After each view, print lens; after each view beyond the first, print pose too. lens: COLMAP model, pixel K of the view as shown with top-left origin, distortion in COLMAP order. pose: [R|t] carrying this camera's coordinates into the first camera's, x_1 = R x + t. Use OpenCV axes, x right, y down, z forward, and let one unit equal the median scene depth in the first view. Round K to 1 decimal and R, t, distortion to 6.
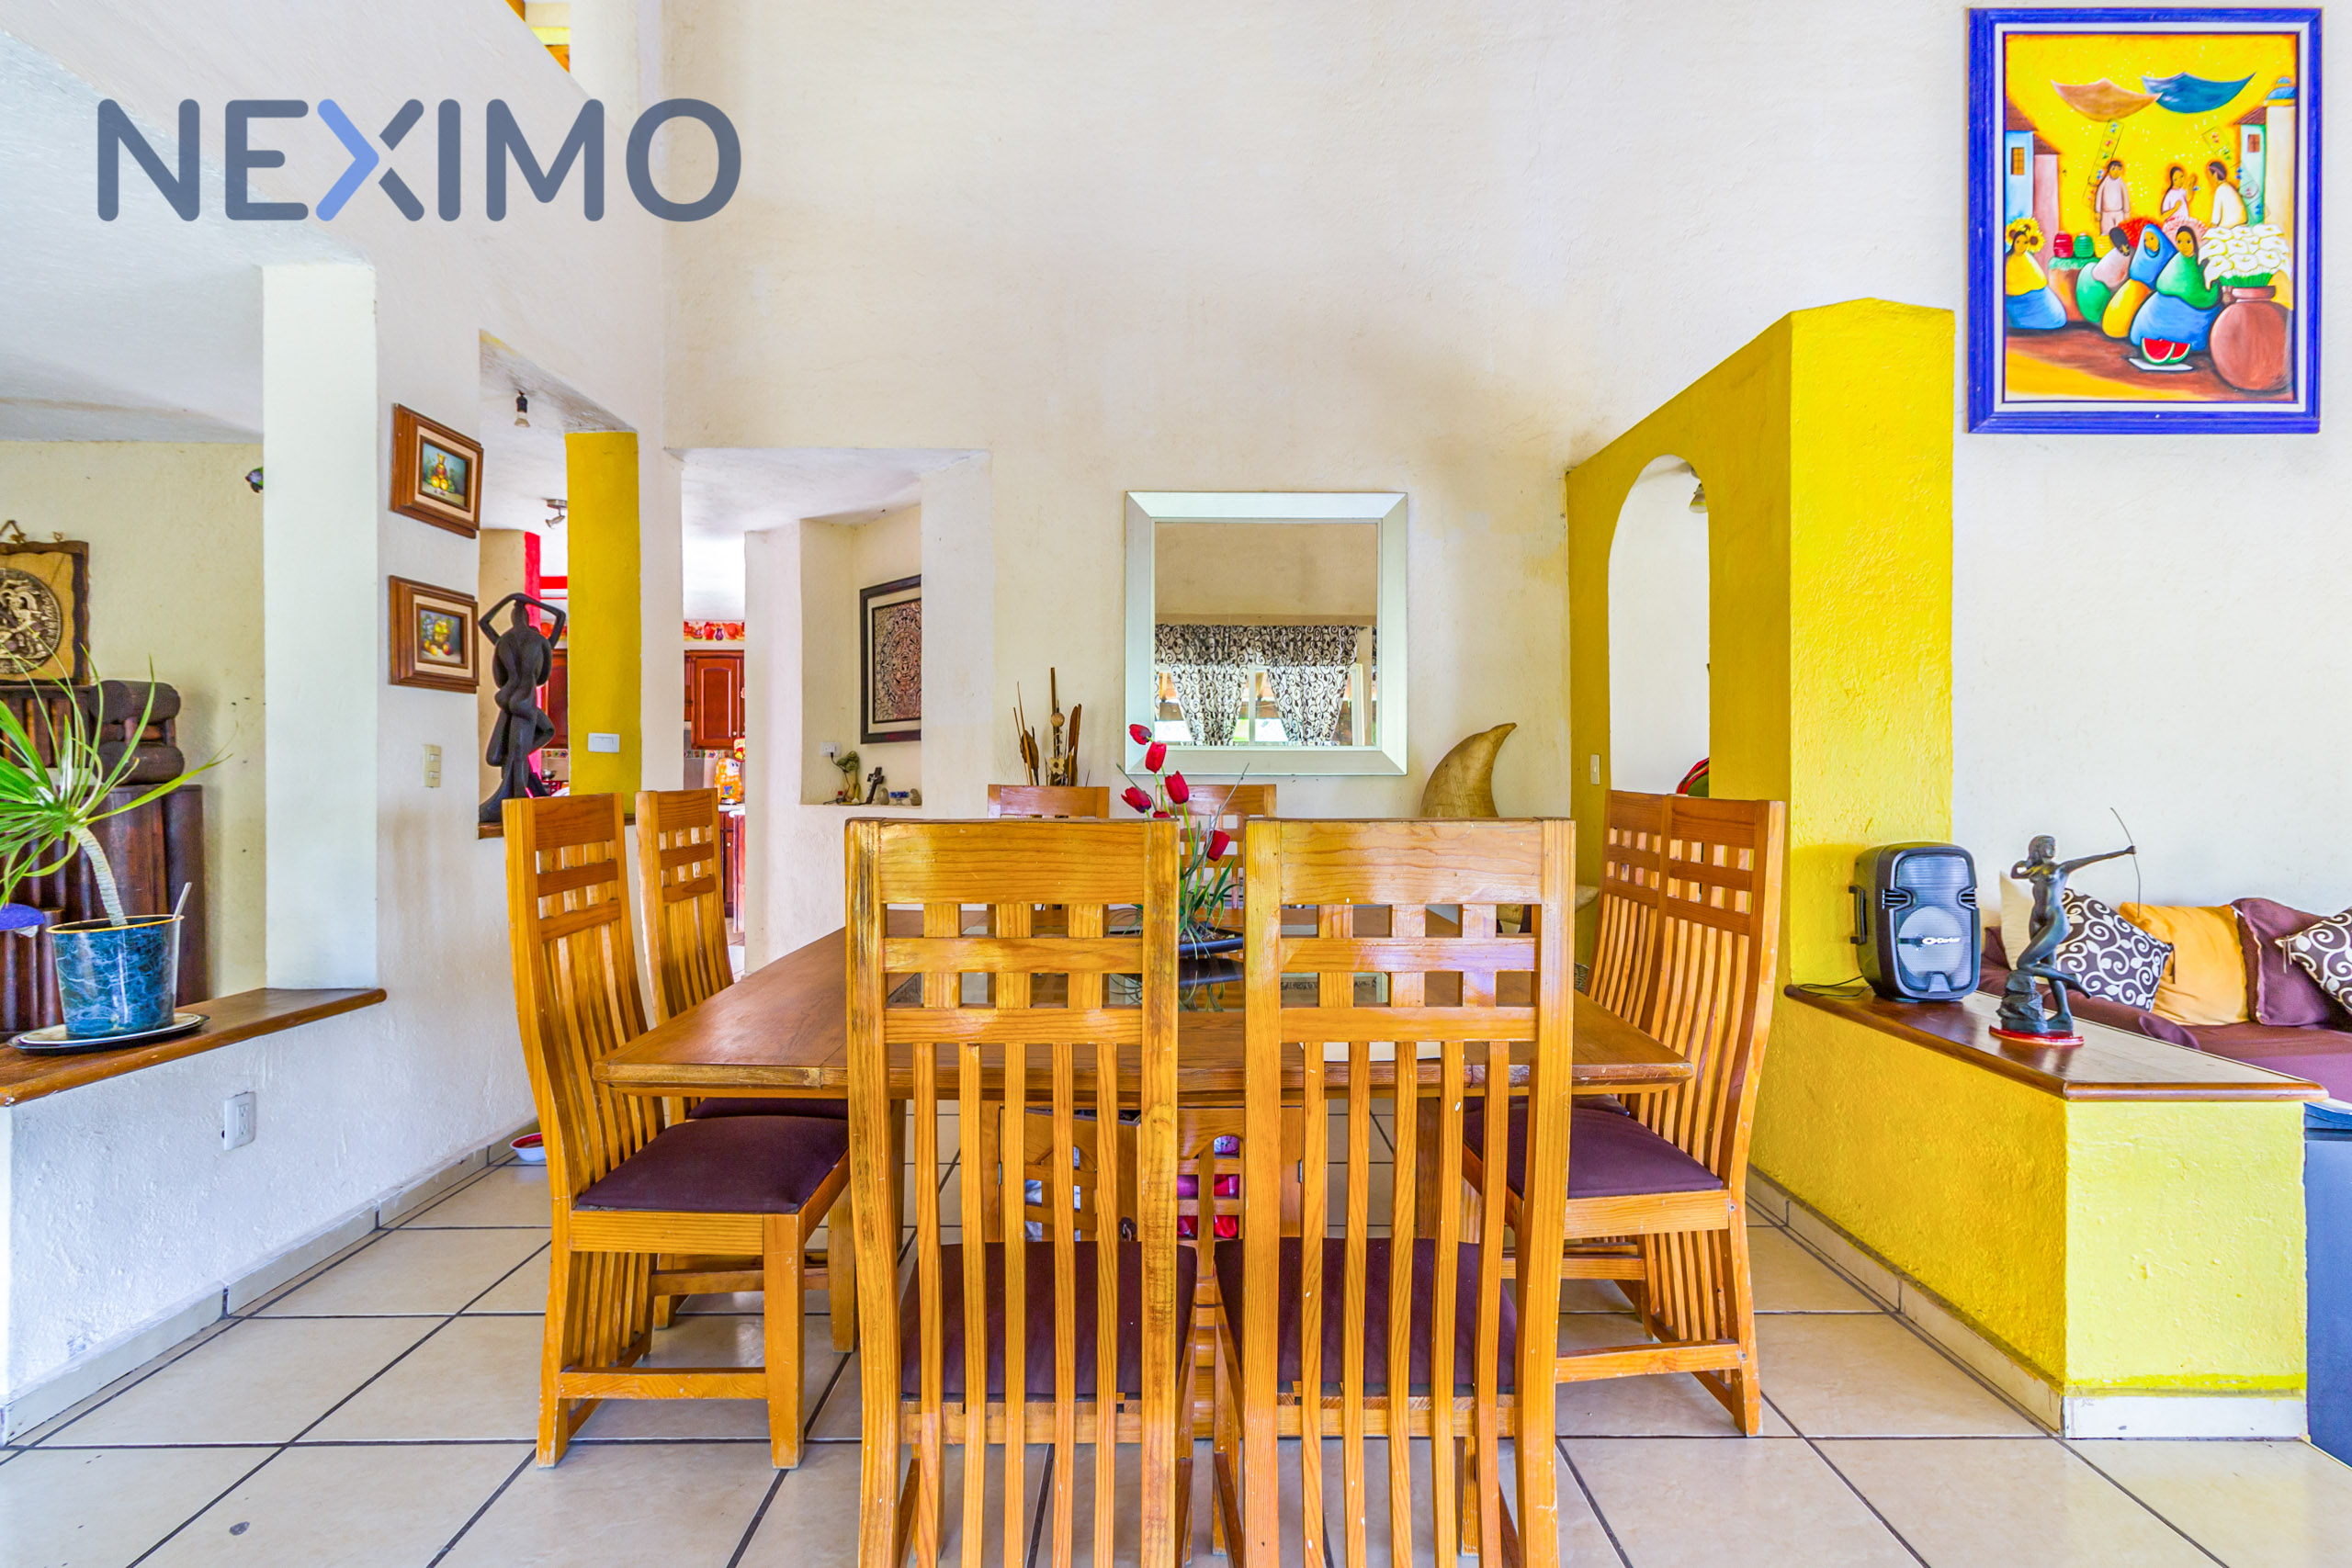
lens RADIAL K [[1108.7, 0, 1088.9], [0, 1108.7, 758.3], [0, 0, 1]] dist [-0.000858, 0.002736]
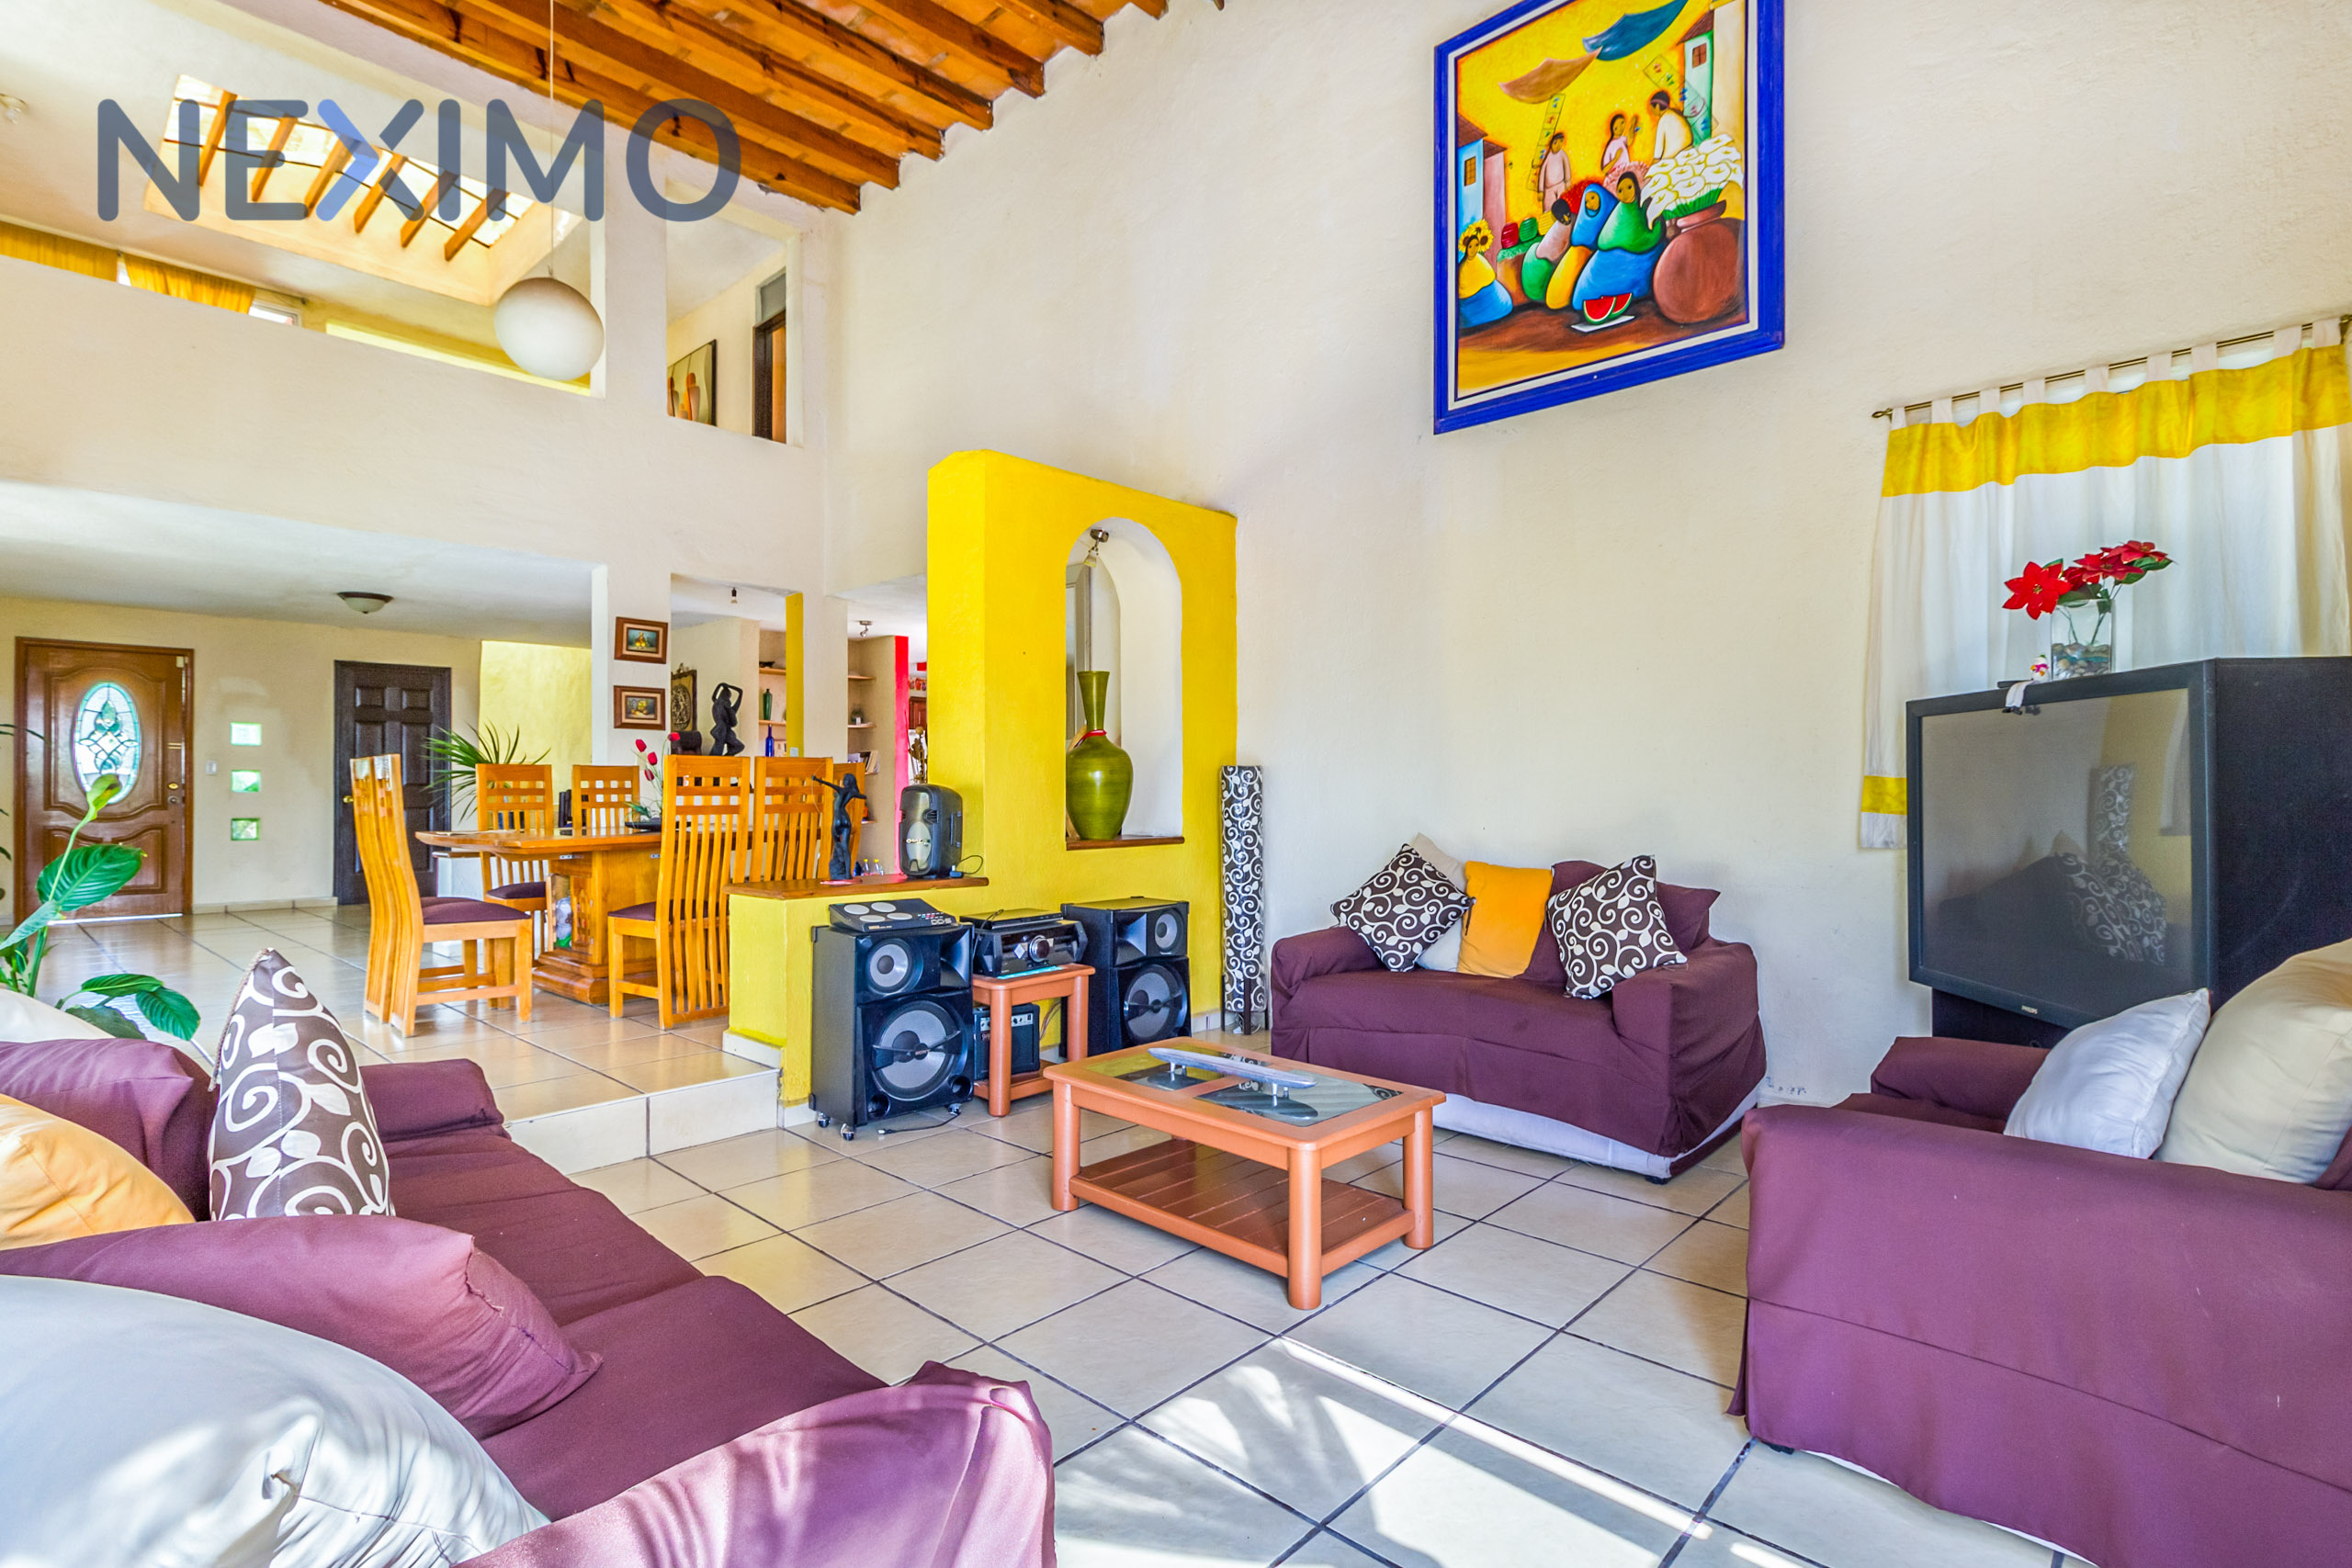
lens RADIAL K [[1108.7, 0, 1171.0], [0, 1108.7, 785.1], [0, 0, 1]] dist [-0.000858, 0.002736]
pose [[0.726668, -0.008609, -0.686935, 1.356370], [0.007016, 0.999962, -0.005110, 0.056386], [0.686953, -0.001107, 0.726701, 0.026406]]
